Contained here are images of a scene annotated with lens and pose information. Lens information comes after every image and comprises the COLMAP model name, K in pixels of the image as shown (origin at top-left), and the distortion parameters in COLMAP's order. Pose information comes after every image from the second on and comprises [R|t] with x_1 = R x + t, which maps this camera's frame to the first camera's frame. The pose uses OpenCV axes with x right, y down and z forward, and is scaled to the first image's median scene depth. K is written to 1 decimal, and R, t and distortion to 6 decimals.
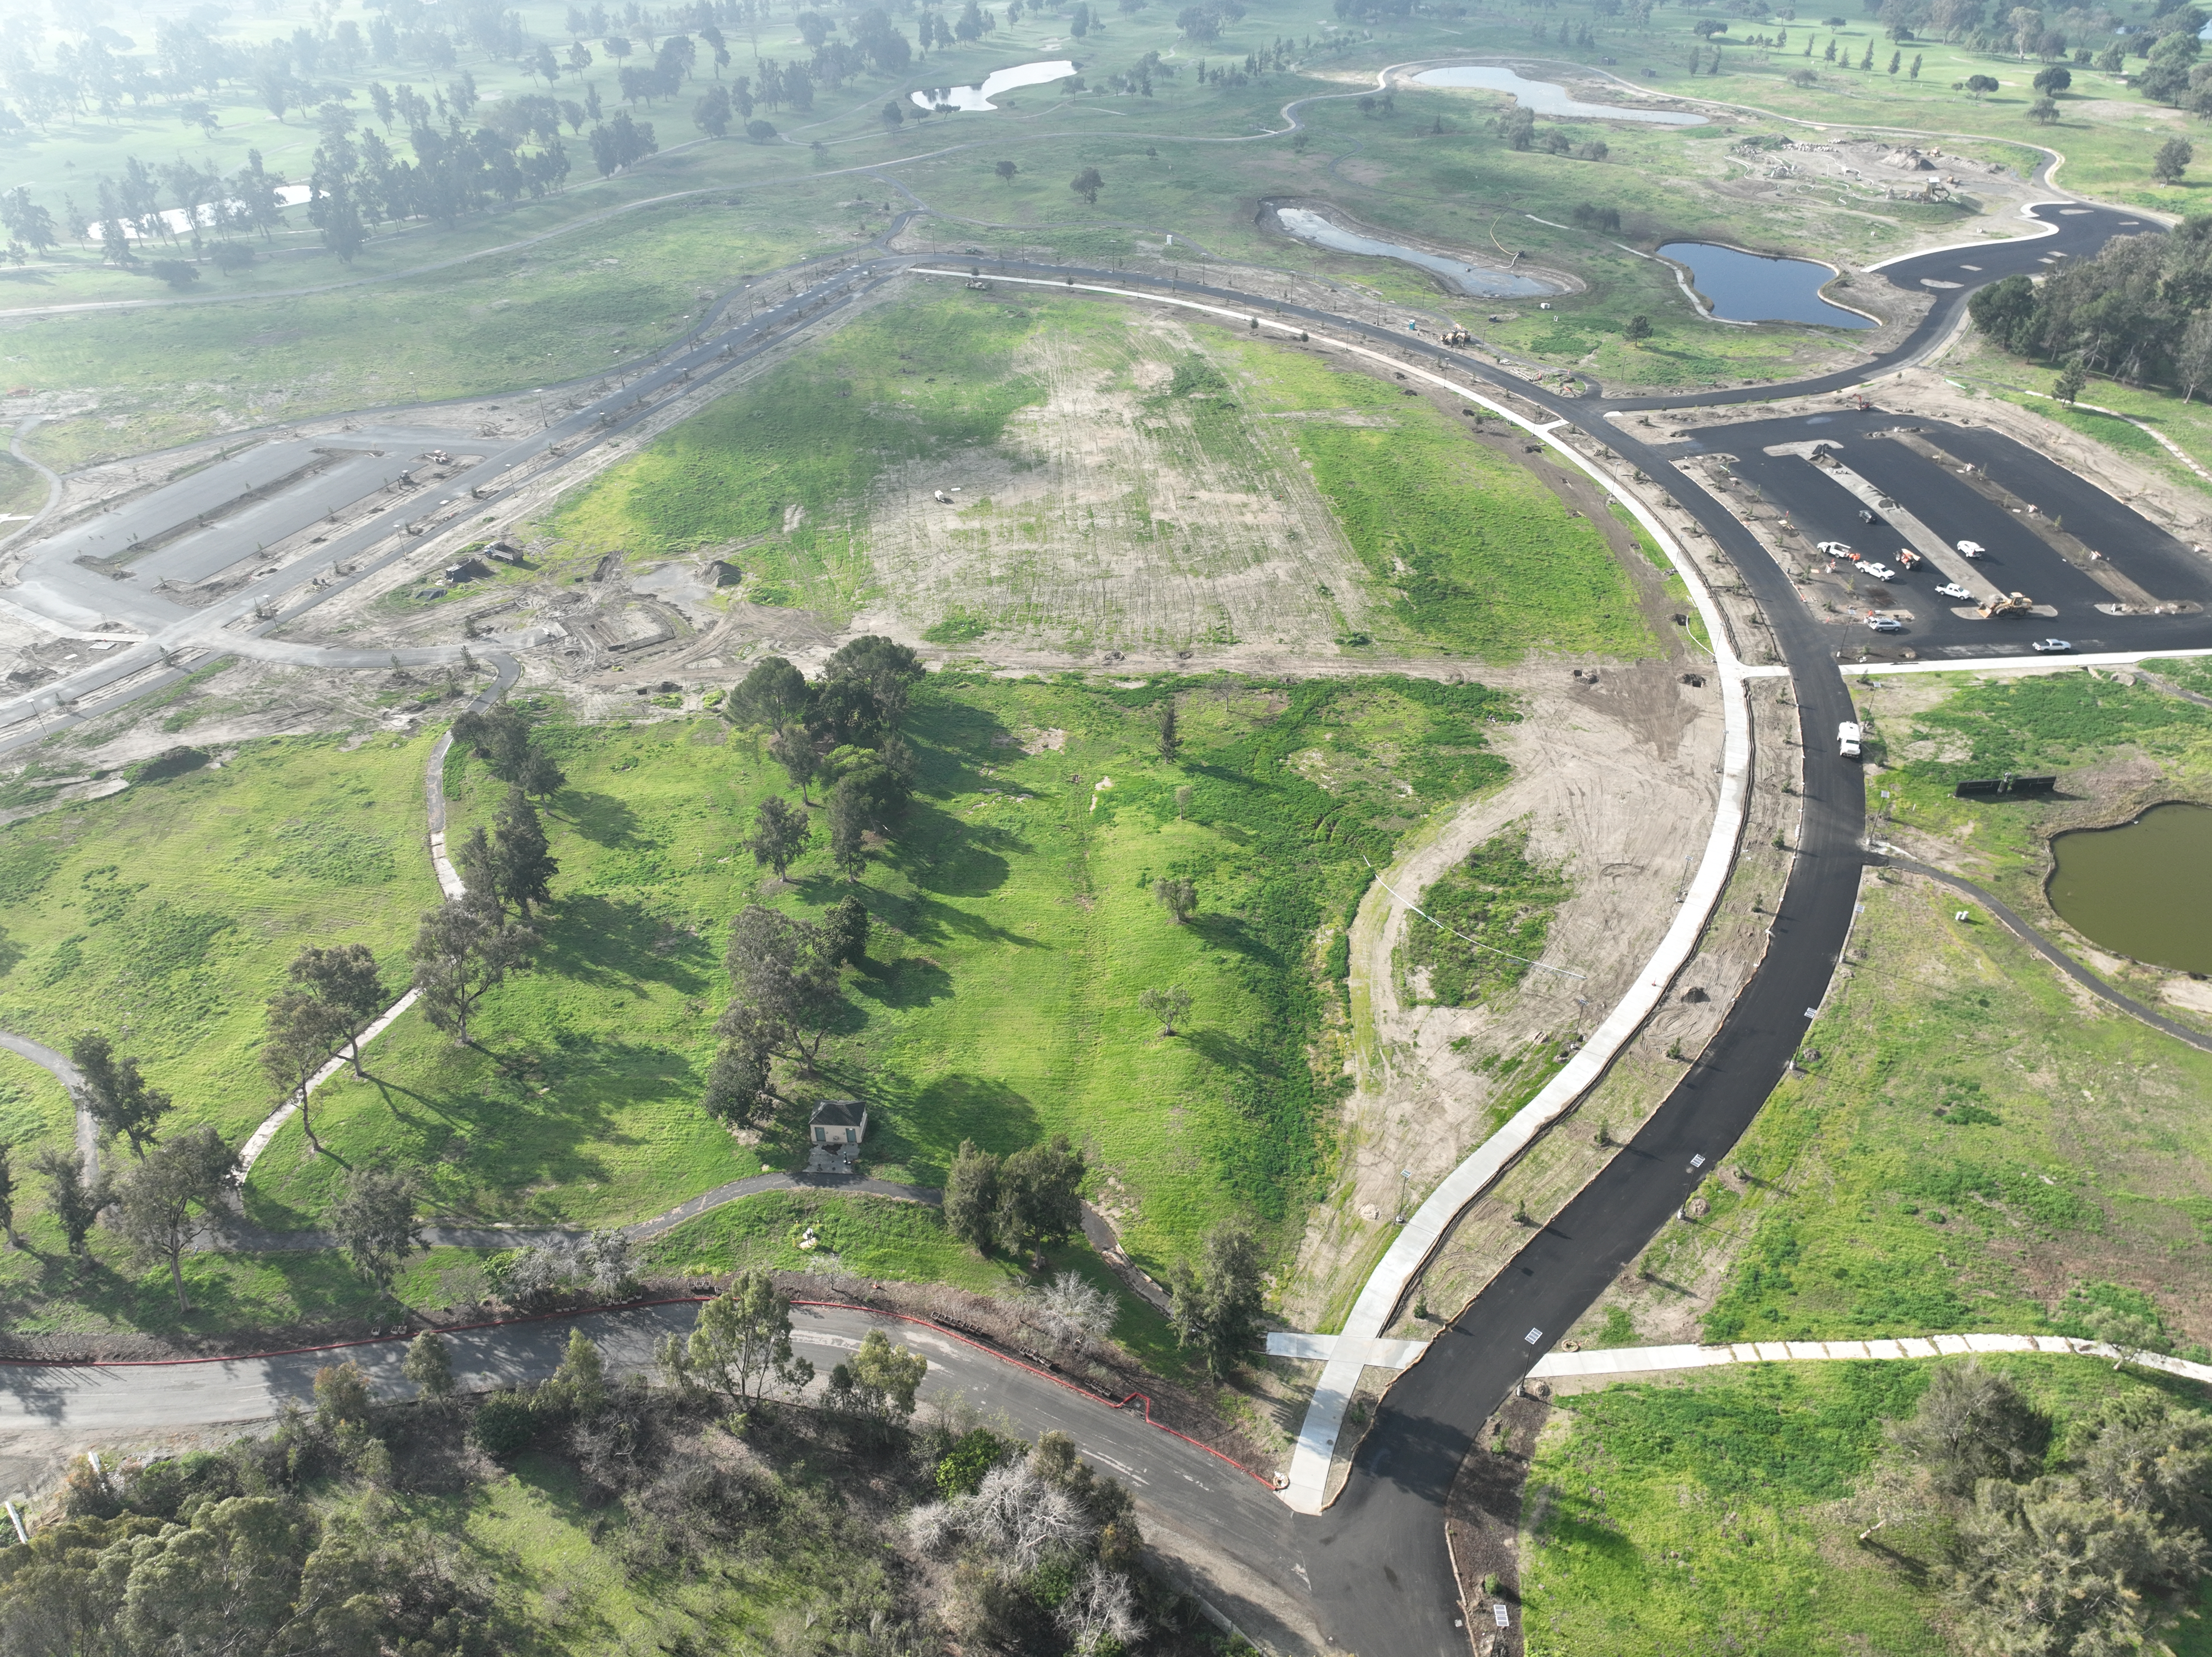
lens RADIAL K [[1559.2, 0, 1101.6], [0, 1559.2, 828.6], [0, 0, 1]] dist [-0.003685, 0.022270]
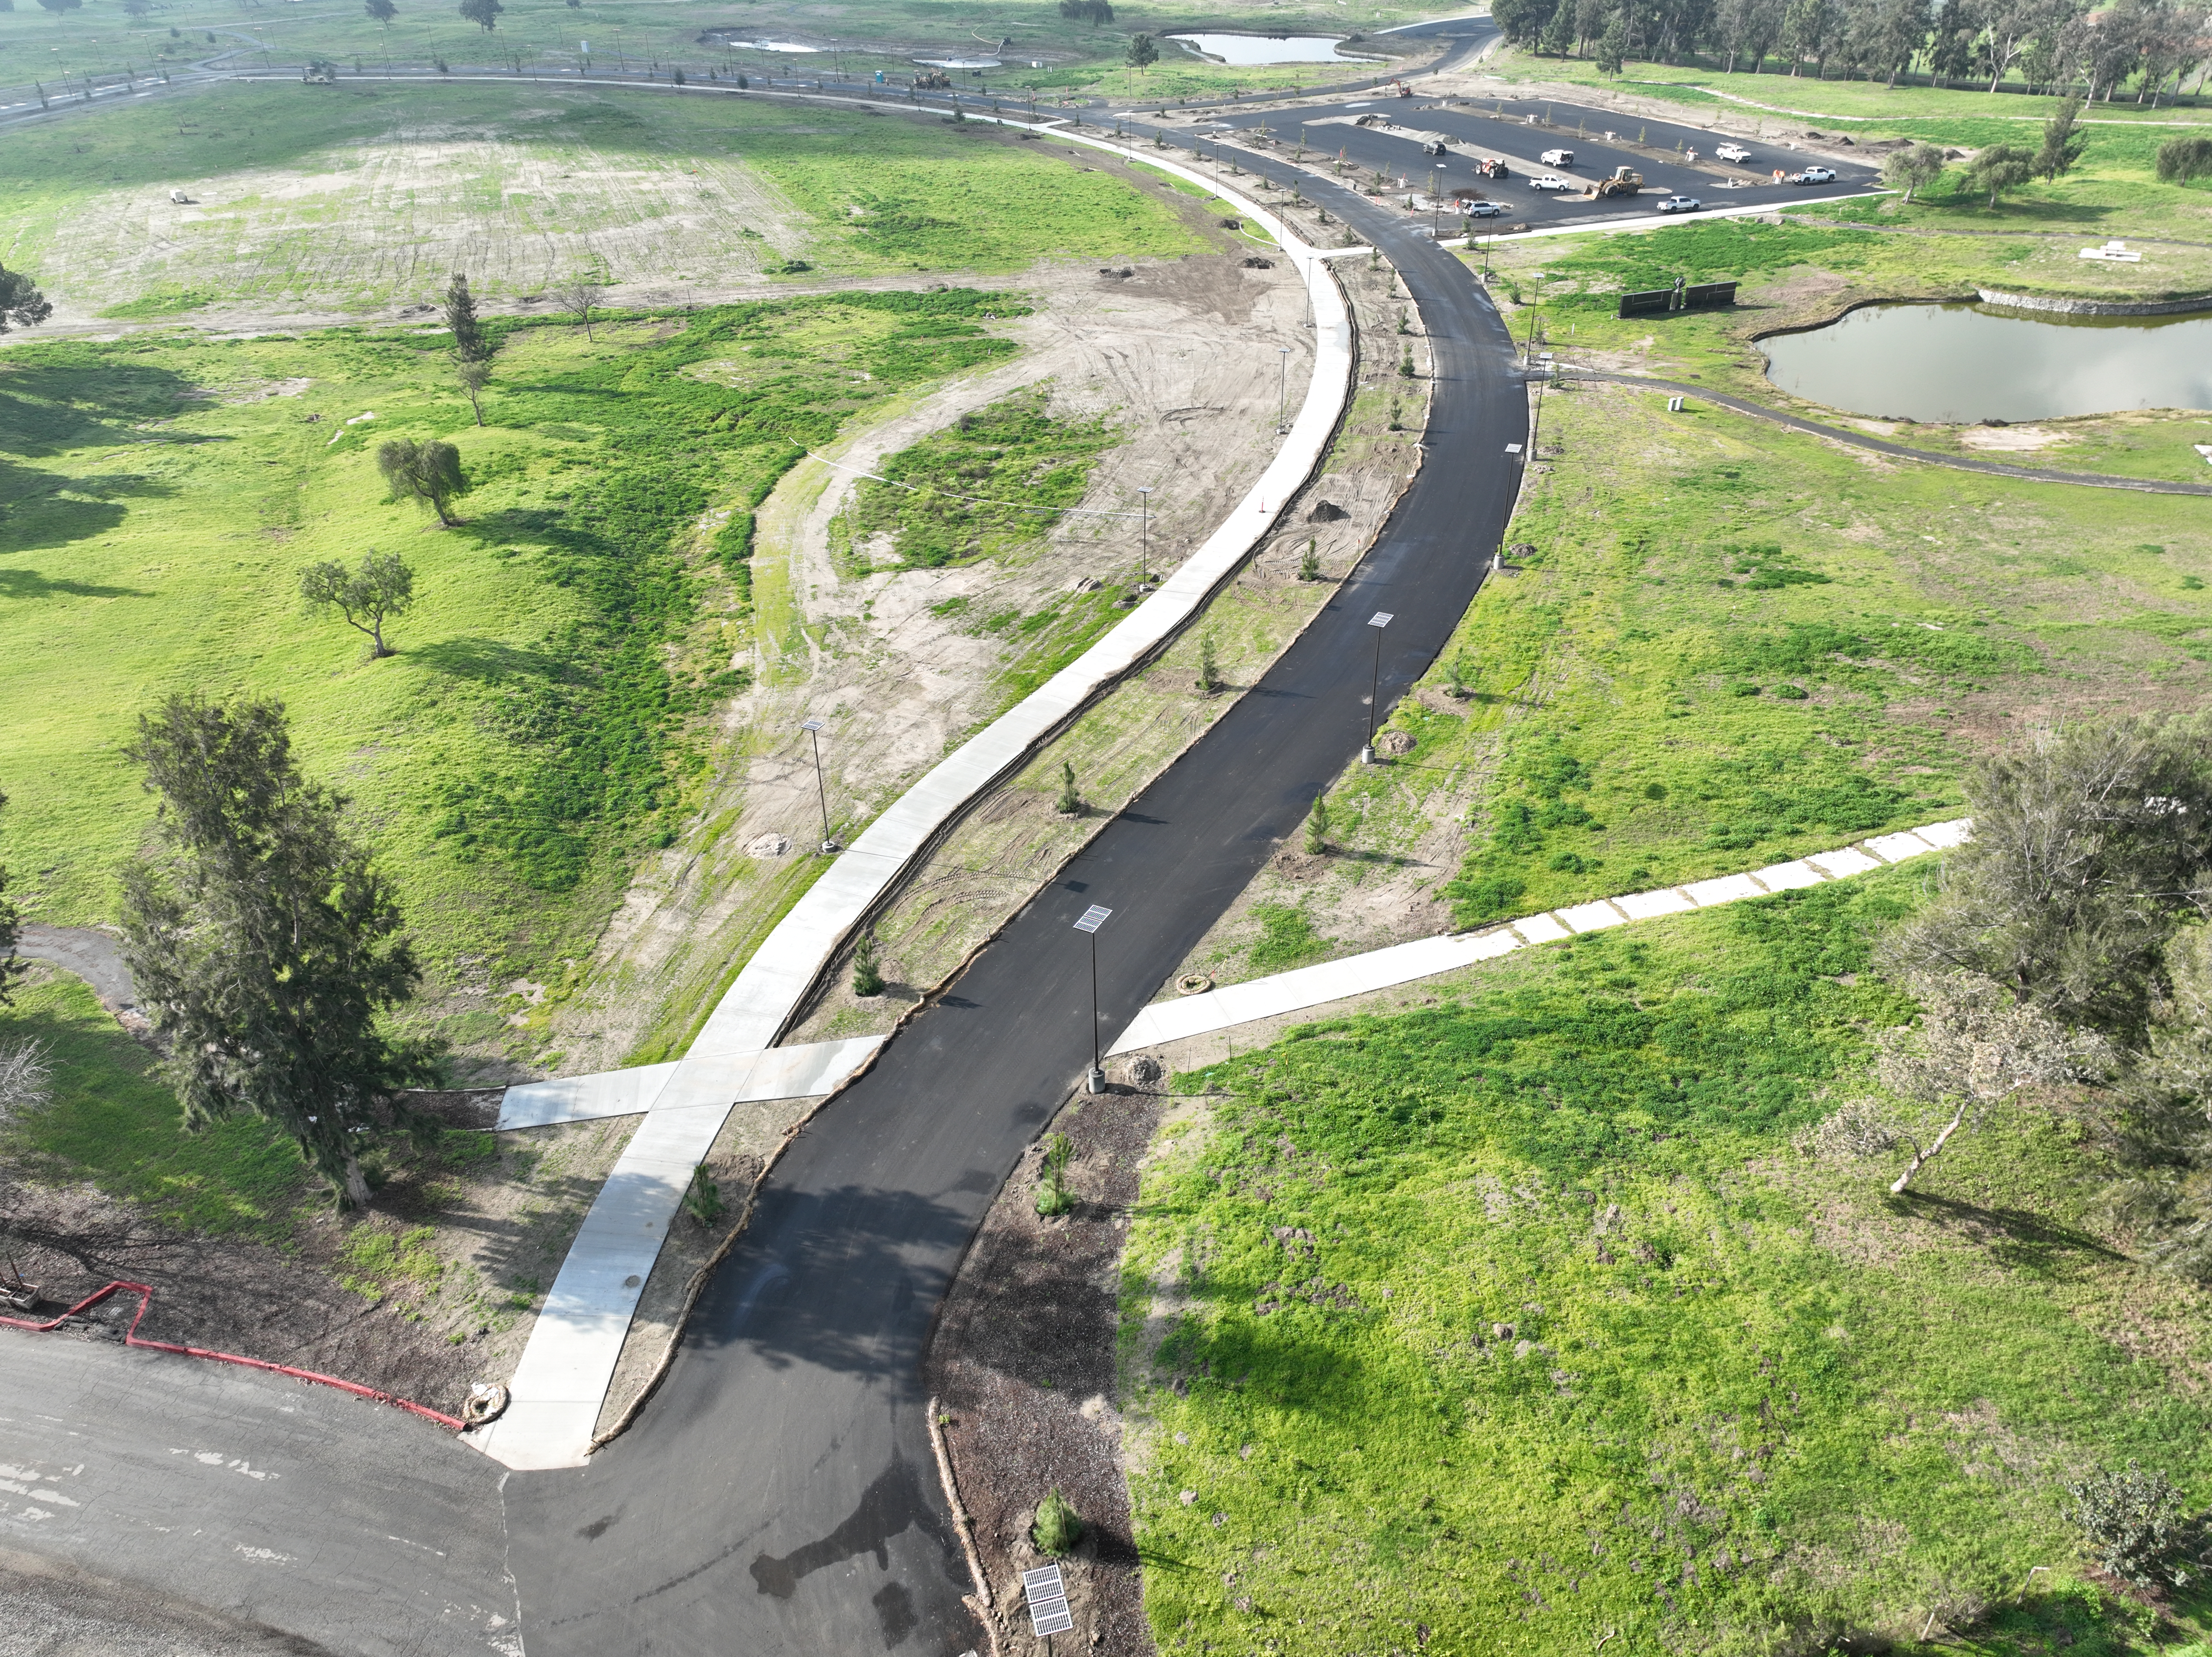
lens RADIAL K [[1559.2, 0, 1106.5], [0, 1559.2, 830.3], [0, 0, 1]] dist [-0.003685, 0.022270]
pose [[0.960859, -0.149770, 0.233066, 0.127592], [0.160074, 0.986767, -0.025832, 0.213589], [-0.226113, 0.062128, 0.972118, 0.404943]]
